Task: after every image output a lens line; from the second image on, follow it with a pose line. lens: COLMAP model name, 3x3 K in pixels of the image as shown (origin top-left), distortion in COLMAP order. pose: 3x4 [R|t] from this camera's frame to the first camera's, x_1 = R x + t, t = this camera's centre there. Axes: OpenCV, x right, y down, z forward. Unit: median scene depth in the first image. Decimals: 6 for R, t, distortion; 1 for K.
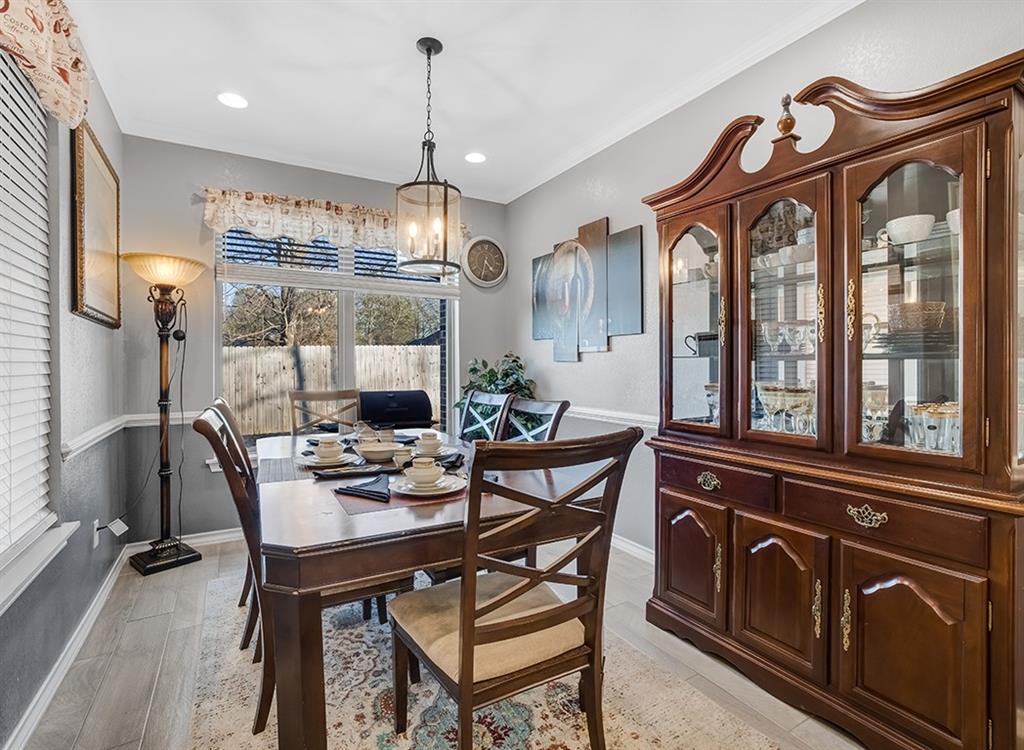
lens RADIAL K [[489.7, 0, 516.9], [0, 489.7, 373.4], [0, 0, 1]] dist [-0.014828, 0.004222]
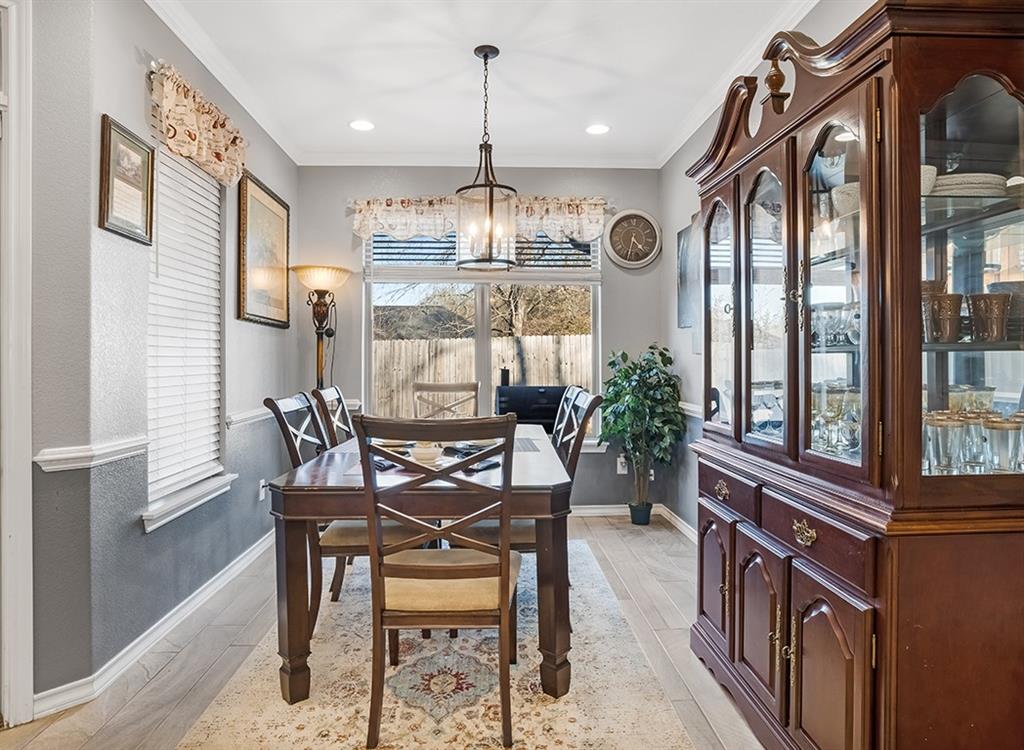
lens RADIAL K [[635.5, 0, 509.6], [0, 635.5, 367.4], [0, 0, 1]] dist [-0.036734, -0.000817]
pose [[0.879142, 0.007760, -0.476497, 0.406239], [-0.008757, 0.999962, 0.000129, 0.000819], [0.476480, 0.004060, 0.879176, -0.125719]]
